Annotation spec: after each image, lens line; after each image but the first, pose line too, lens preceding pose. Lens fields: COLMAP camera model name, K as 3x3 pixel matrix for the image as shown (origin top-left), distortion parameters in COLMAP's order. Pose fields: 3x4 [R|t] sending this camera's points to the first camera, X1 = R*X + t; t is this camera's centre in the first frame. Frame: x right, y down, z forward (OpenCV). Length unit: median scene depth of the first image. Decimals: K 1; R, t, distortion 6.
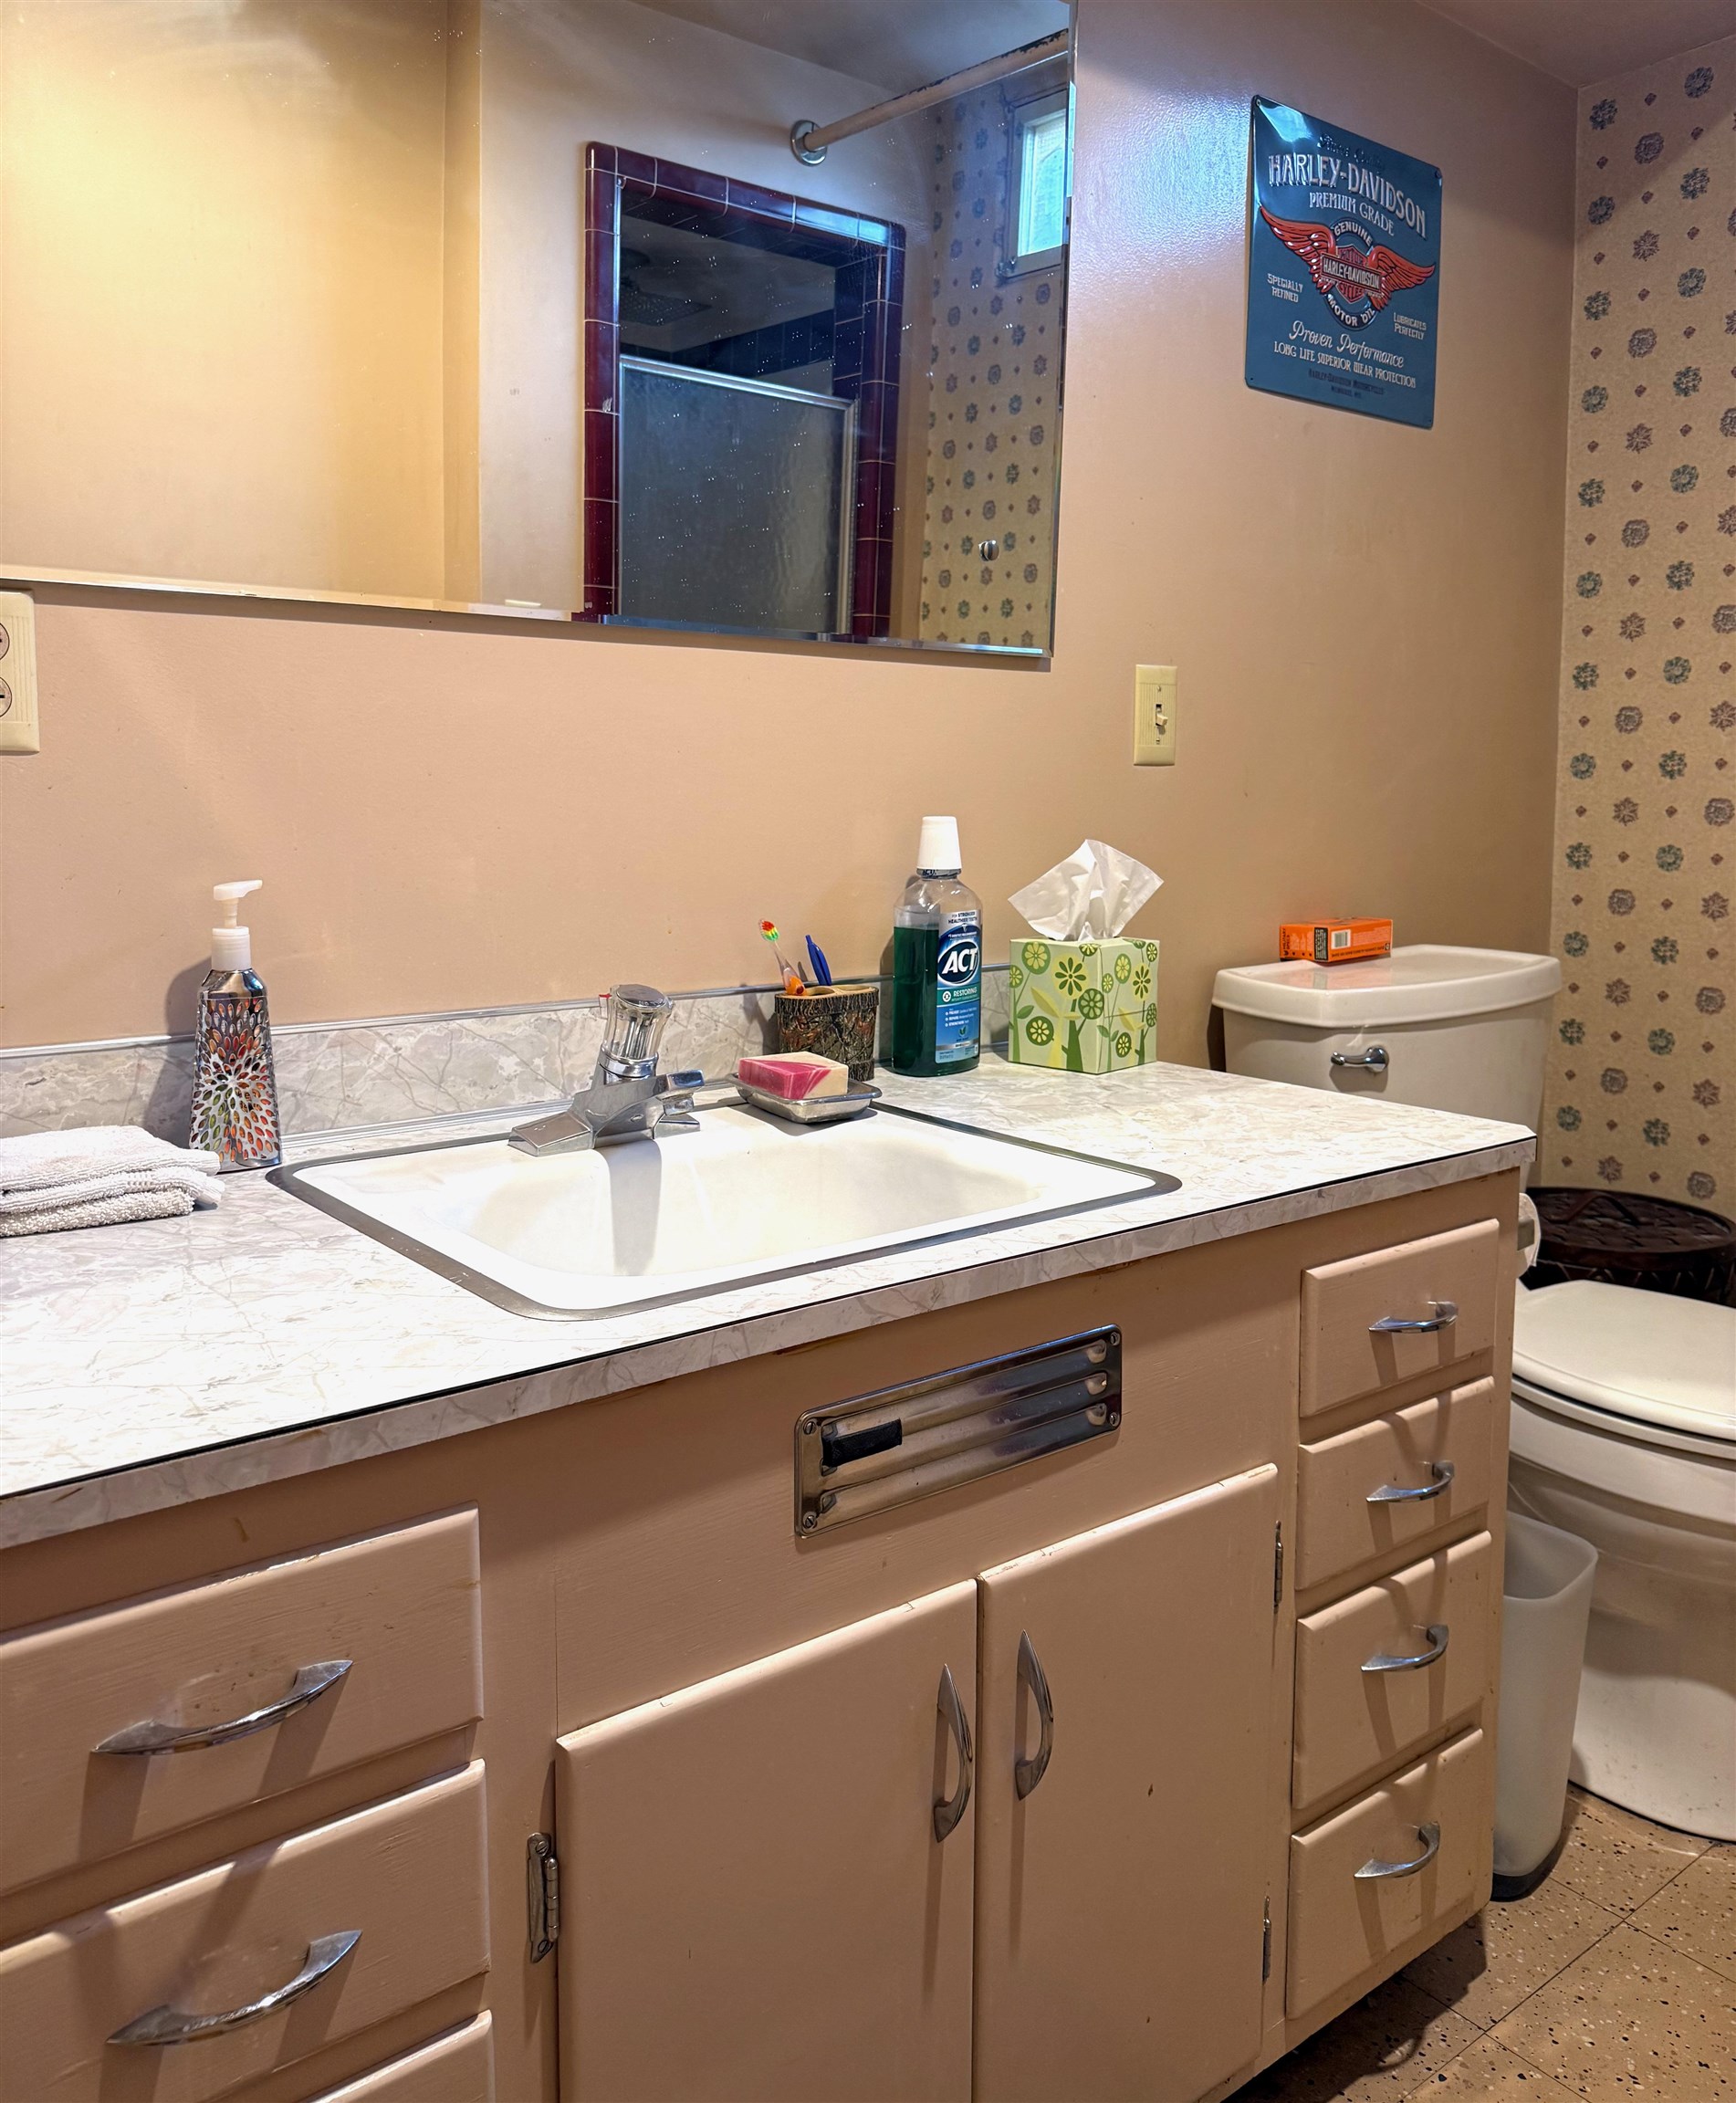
lens RADIAL K [[1766.0, 0, 800.8], [0, 1766.0, 951.0], [0, 0, 1]] dist [-0.025868, 0.019078]
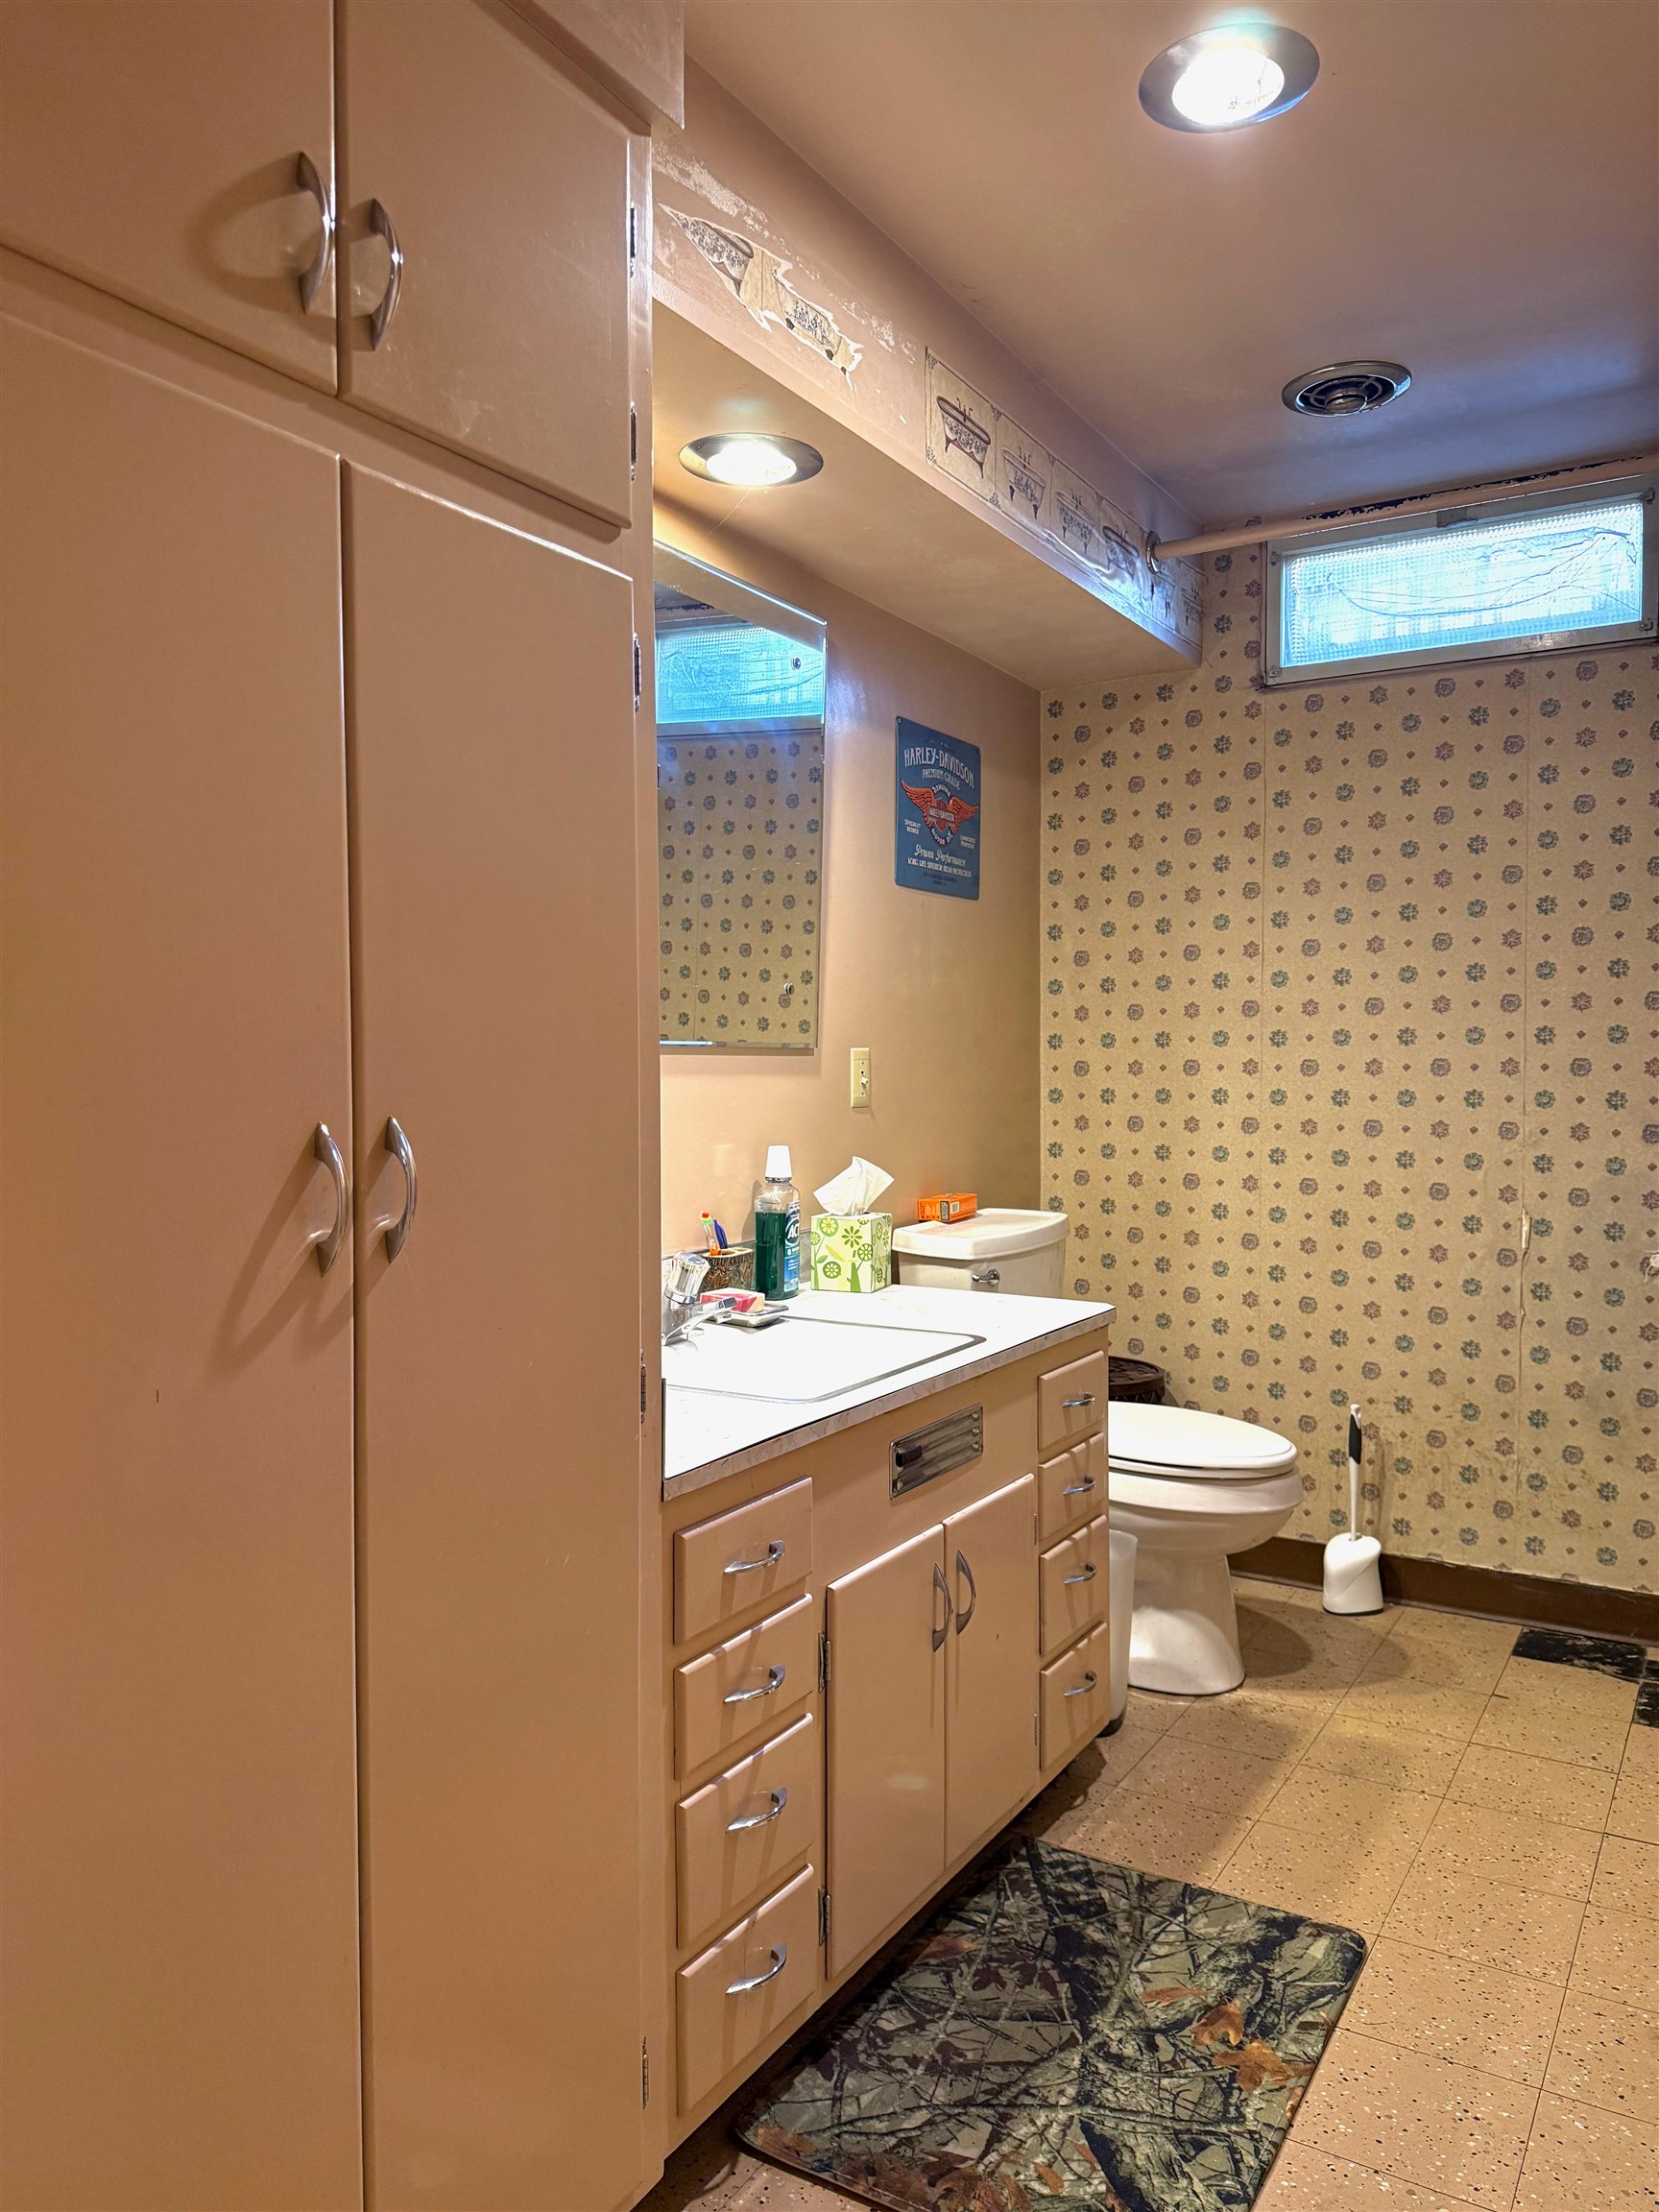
lens RADIAL K [[1575.0, 0, 832.9], [0, 1575.0, 1100.6], [0, 0, 1]] dist [0.015048, -0.003639]
pose [[0.935318, -0.013392, 0.353555, -0.413204], [0.039035, 0.997089, -0.065497, -0.018758], [-0.351649, 0.075062, 0.933118, -0.457694]]
